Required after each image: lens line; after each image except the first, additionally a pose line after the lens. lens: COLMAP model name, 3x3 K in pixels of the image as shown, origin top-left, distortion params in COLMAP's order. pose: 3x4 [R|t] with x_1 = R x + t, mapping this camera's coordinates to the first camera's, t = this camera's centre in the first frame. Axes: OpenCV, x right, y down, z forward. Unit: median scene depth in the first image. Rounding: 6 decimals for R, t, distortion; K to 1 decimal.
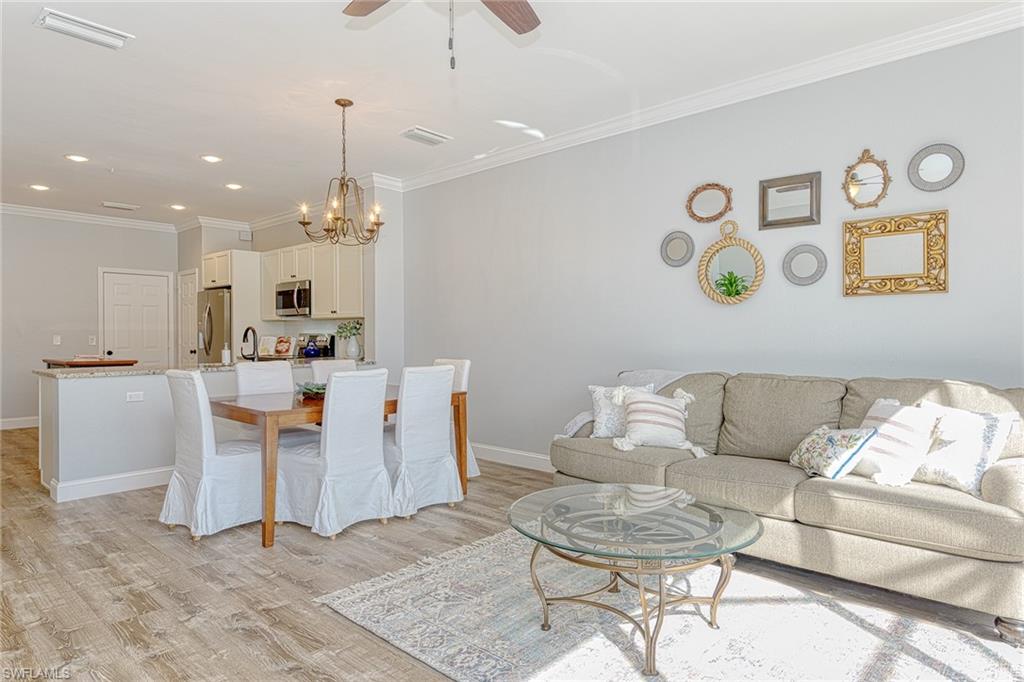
lens RADIAL K [[605.2, 0, 512.0], [0, 605.2, 341.0], [0, 0, 1]] dist [0.020718, -0.000071]
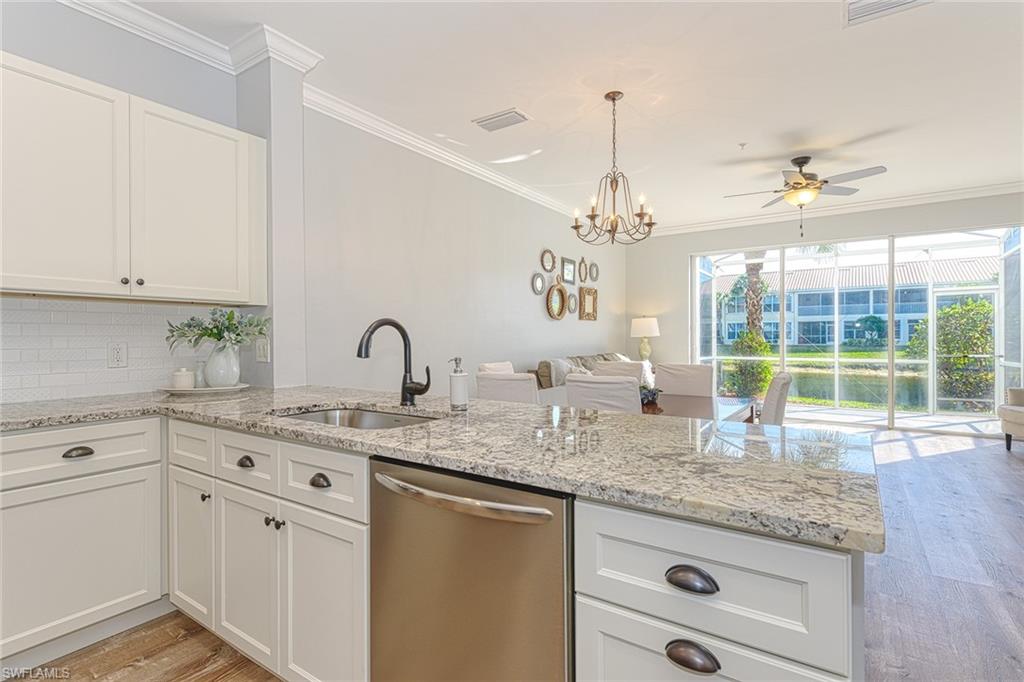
lens RADIAL K [[499.5, 0, 512.0], [0, 499.5, 341.0], [0, 0, 1]] dist [0.026614, 0.000233]
pose [[-0.143711, -0.006165, 0.989600, -0.723933], [0.015493, 0.999844, 0.008479, -0.008106], [-0.989498, 0.016551, -0.143593, 0.883356]]
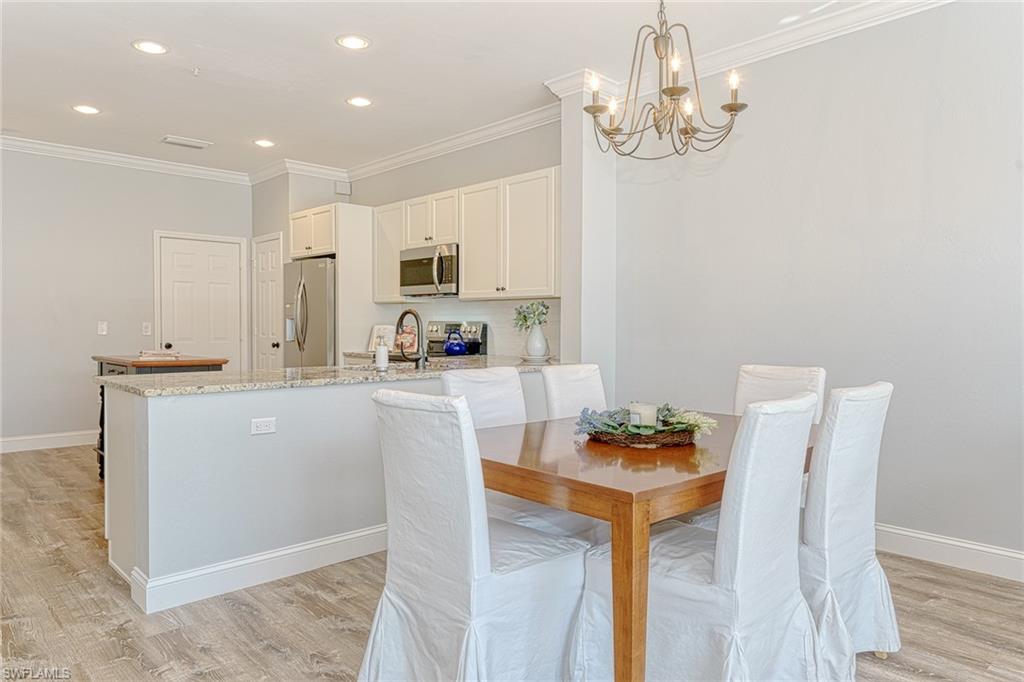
lens RADIAL K [[682.8, 0, 512.0], [0, 682.8, 341.0], [0, 0, 1]] dist [0.027115, -0.000178]
pose [[0.997413, 0.006587, -0.071576, -0.249297], [-0.005602, 0.999887, 0.013946, -0.000933], [0.071660, -0.013509, 0.997338, 0.268841]]
